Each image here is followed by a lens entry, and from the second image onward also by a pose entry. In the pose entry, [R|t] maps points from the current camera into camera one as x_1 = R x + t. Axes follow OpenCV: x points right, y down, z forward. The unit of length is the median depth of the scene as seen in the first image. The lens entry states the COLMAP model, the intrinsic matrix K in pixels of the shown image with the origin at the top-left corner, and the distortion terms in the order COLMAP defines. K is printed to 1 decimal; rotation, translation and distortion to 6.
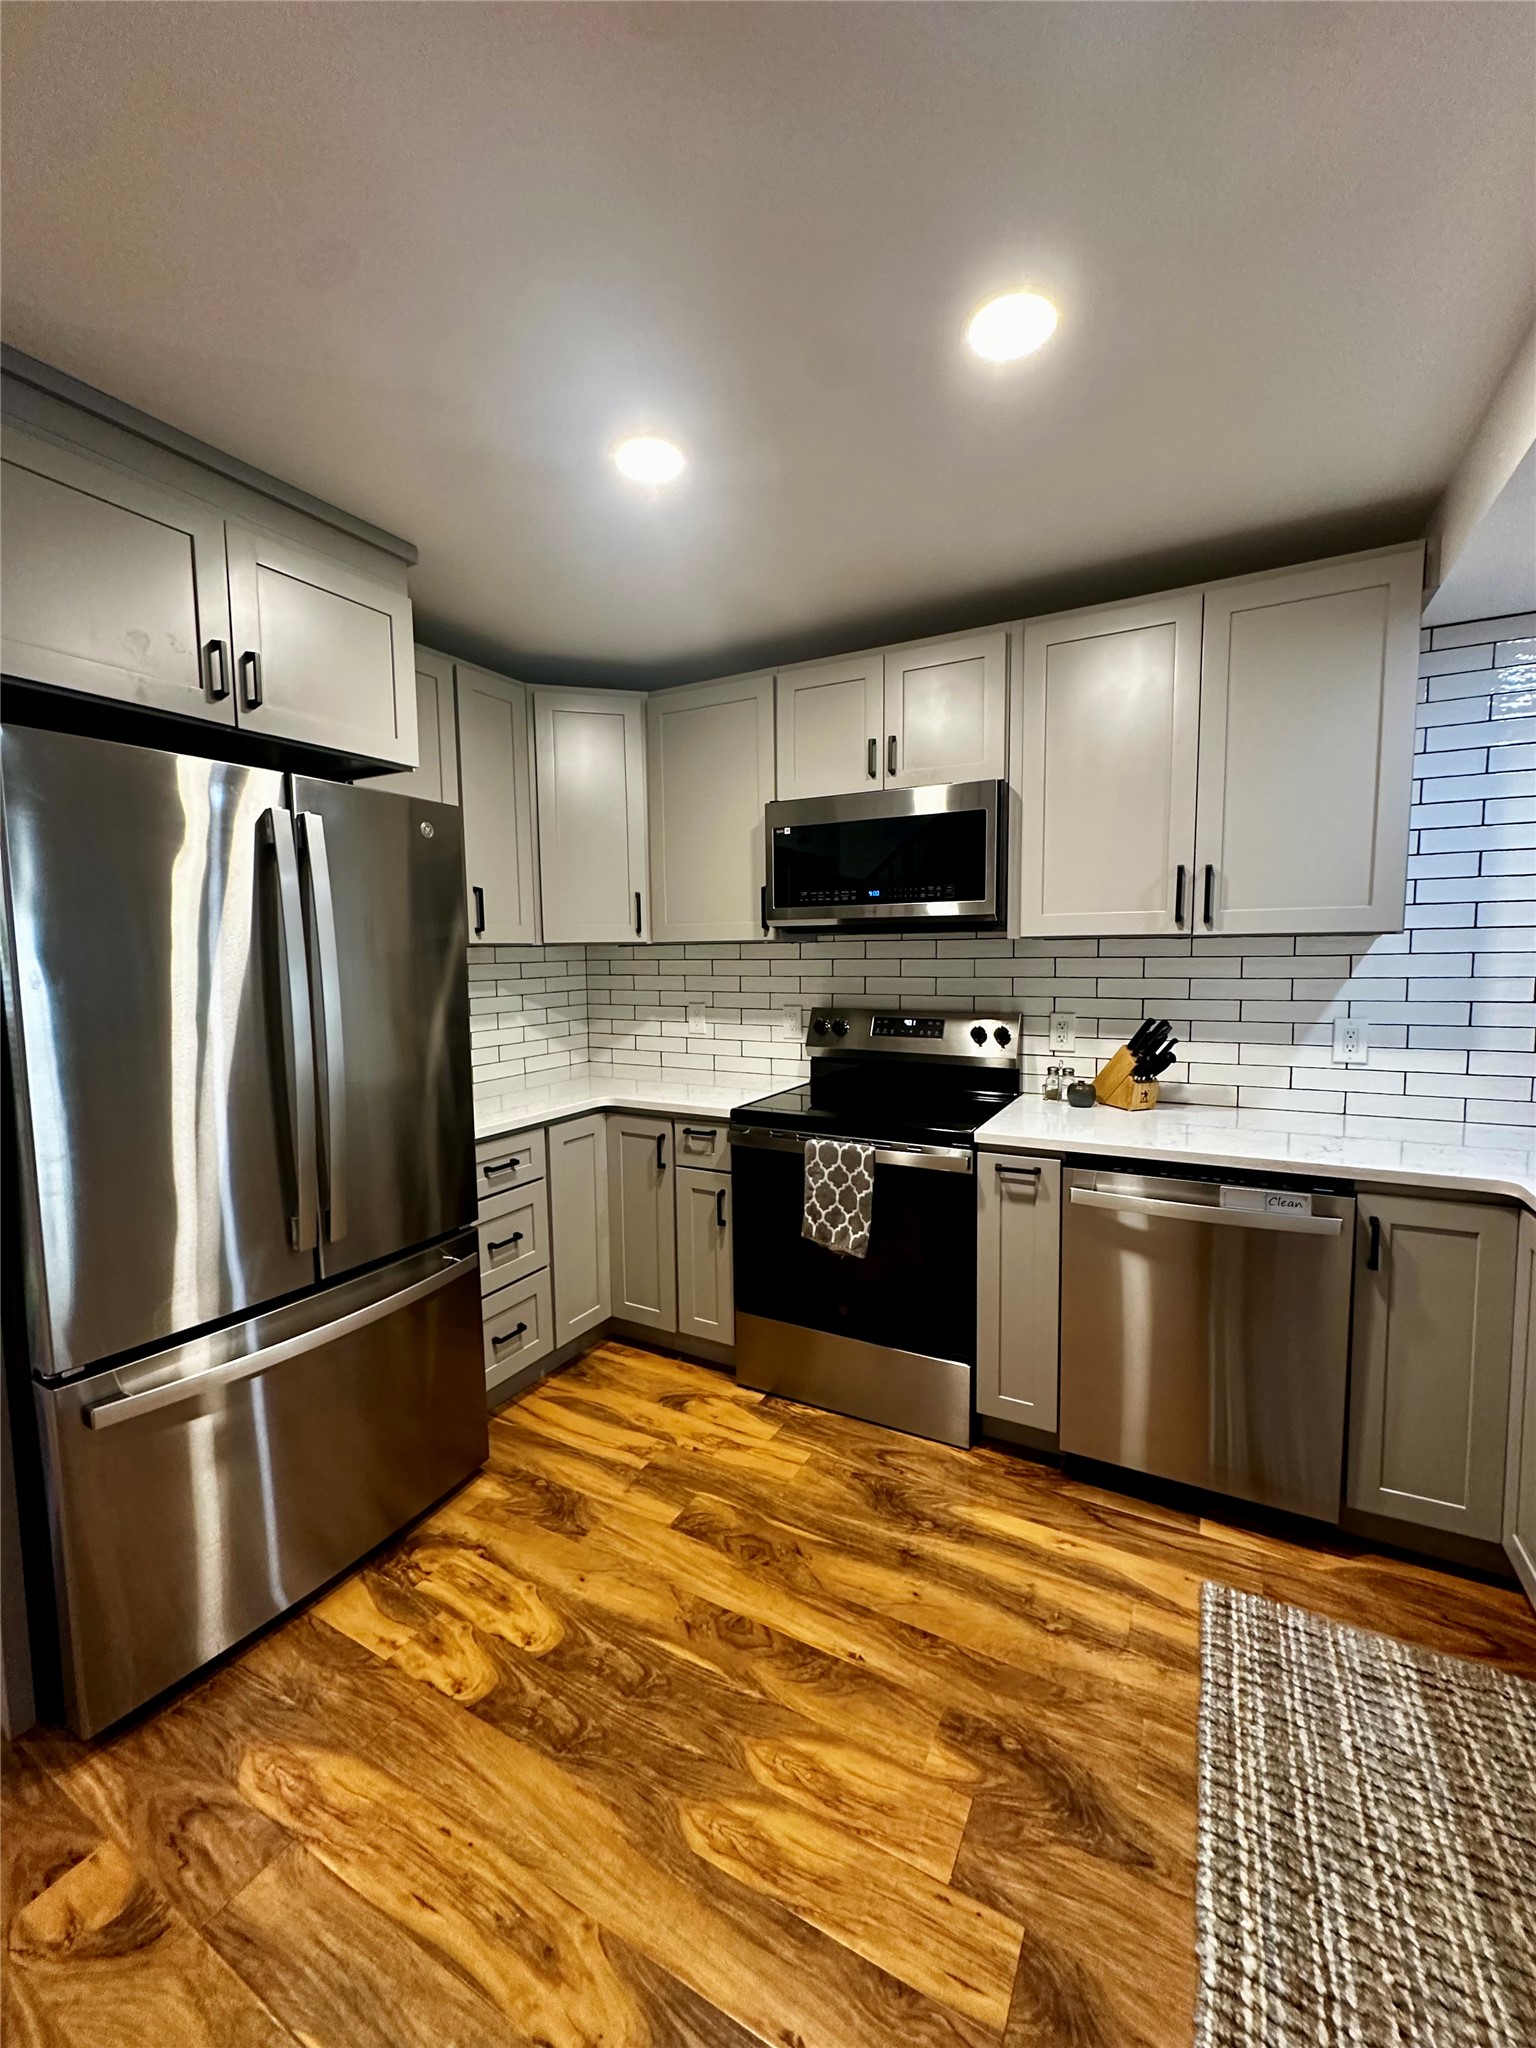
lens RADIAL K [[813.8, 0, 768.0], [0, 813.8, 1024.0], [0, 0, 1]] dist [-0.001983, -0.000029]
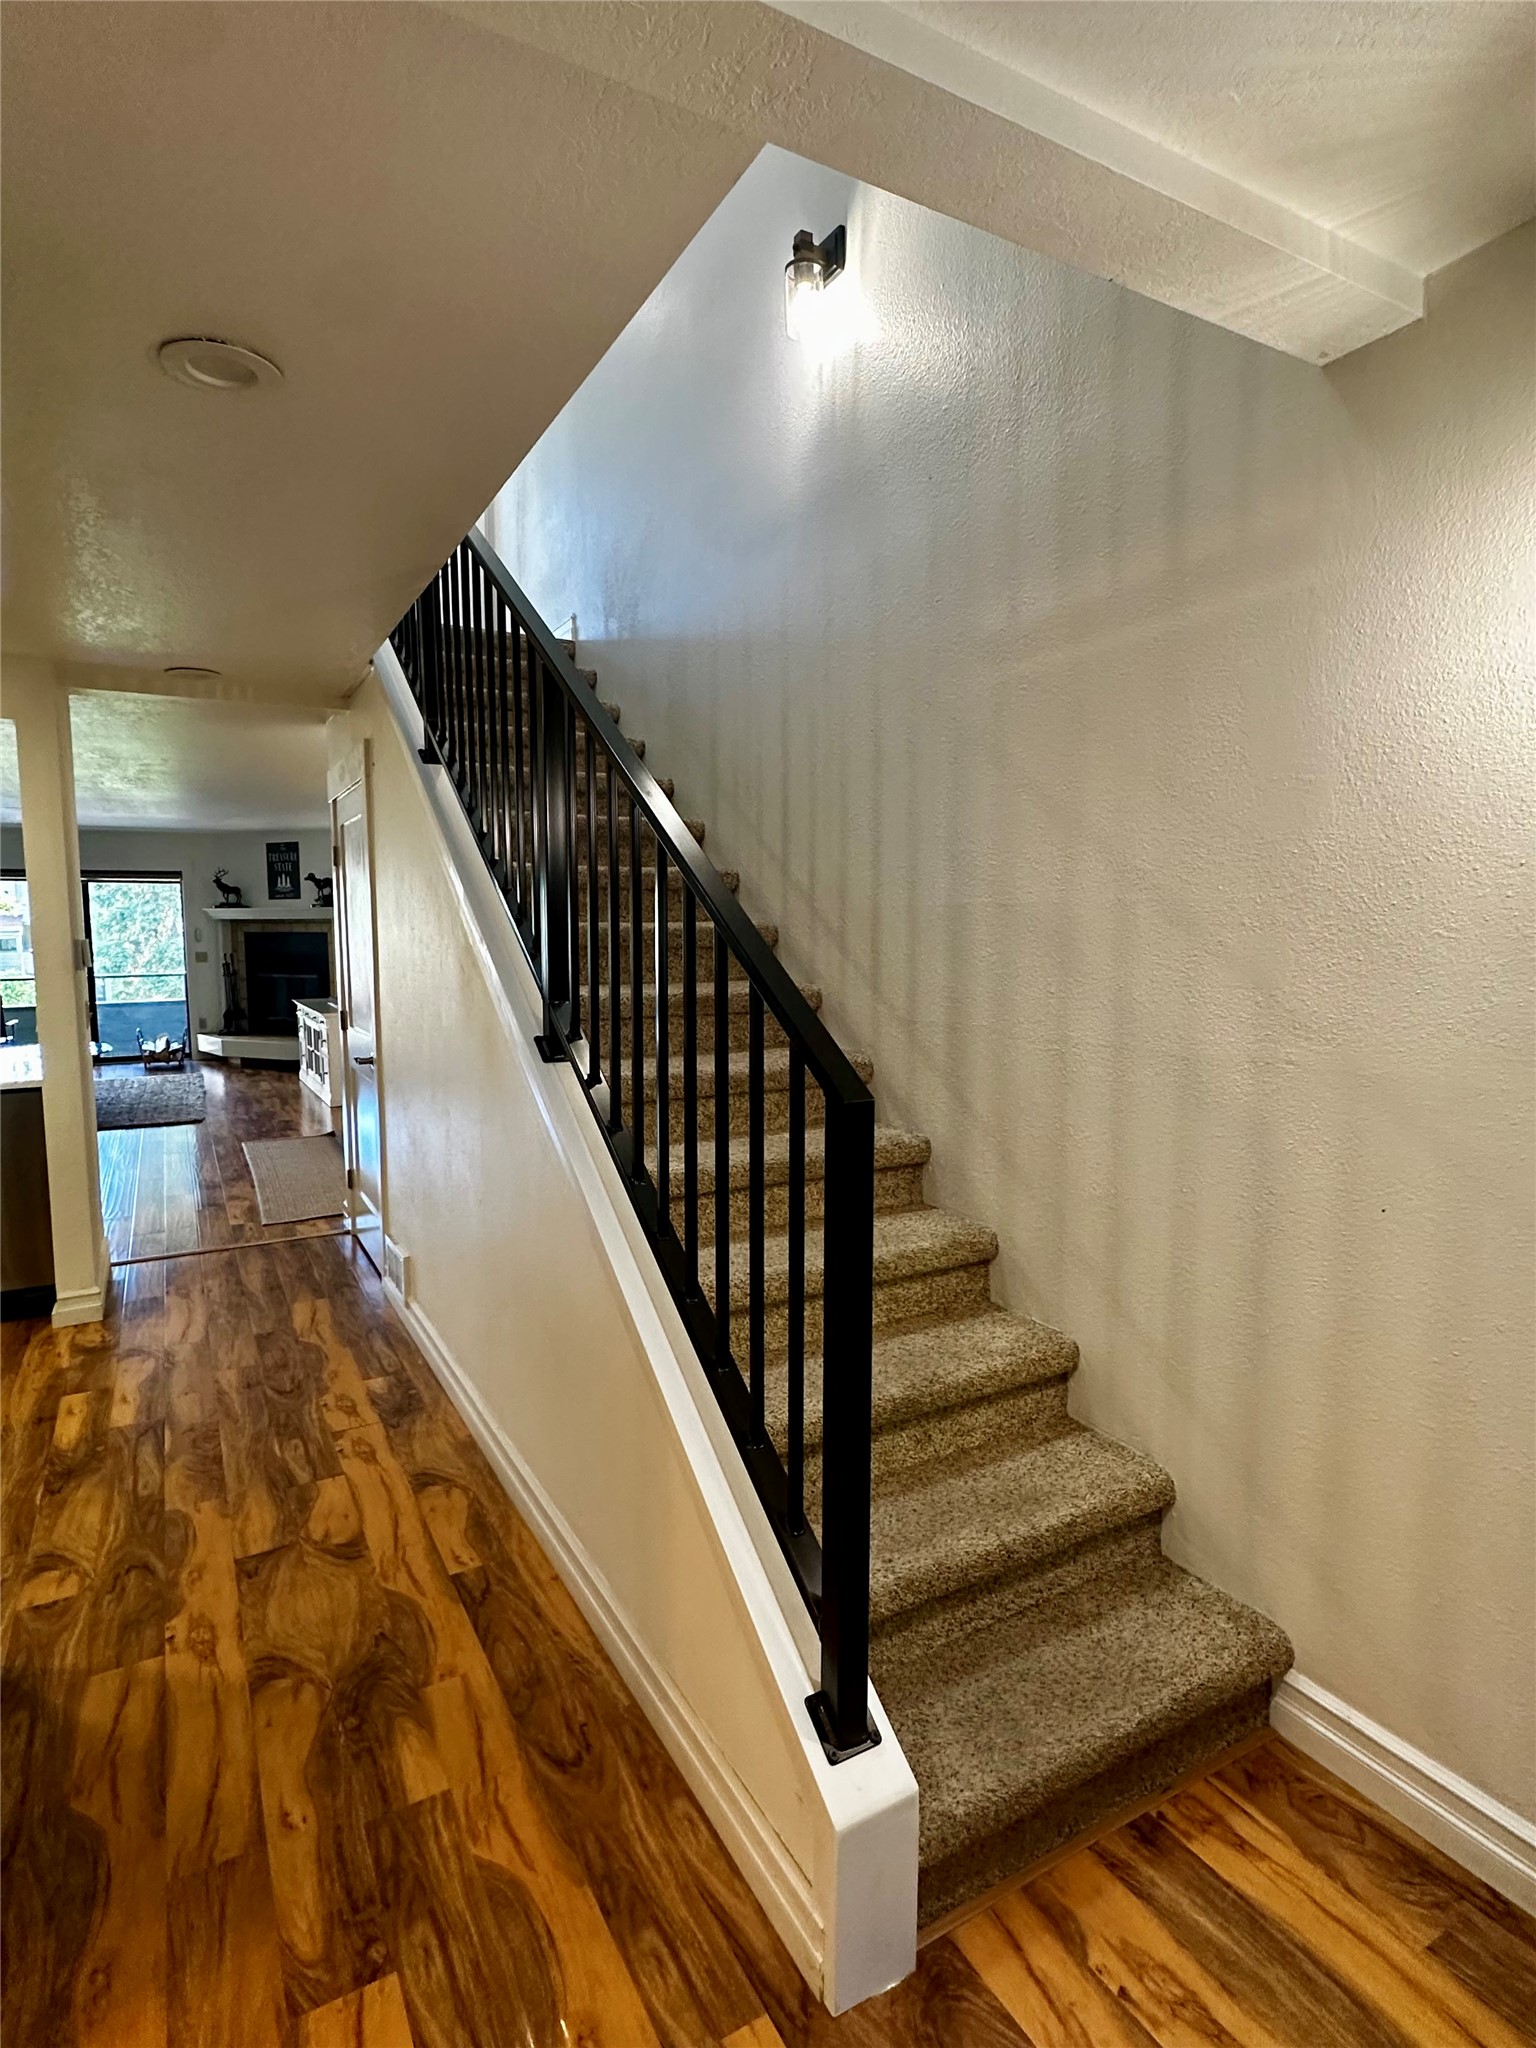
lens RADIAL K [[1059.6, 0, 768.0], [0, 1059.6, 1024.0], [0, 0, 1]] dist [-0.003883, -0.000081]
pose [[-0.850790, -0.034859, 0.524348, -1.487368], [0.061770, 0.984247, 0.165658, -0.097240], [-0.521862, 0.173329, -0.835234, 0.881694]]
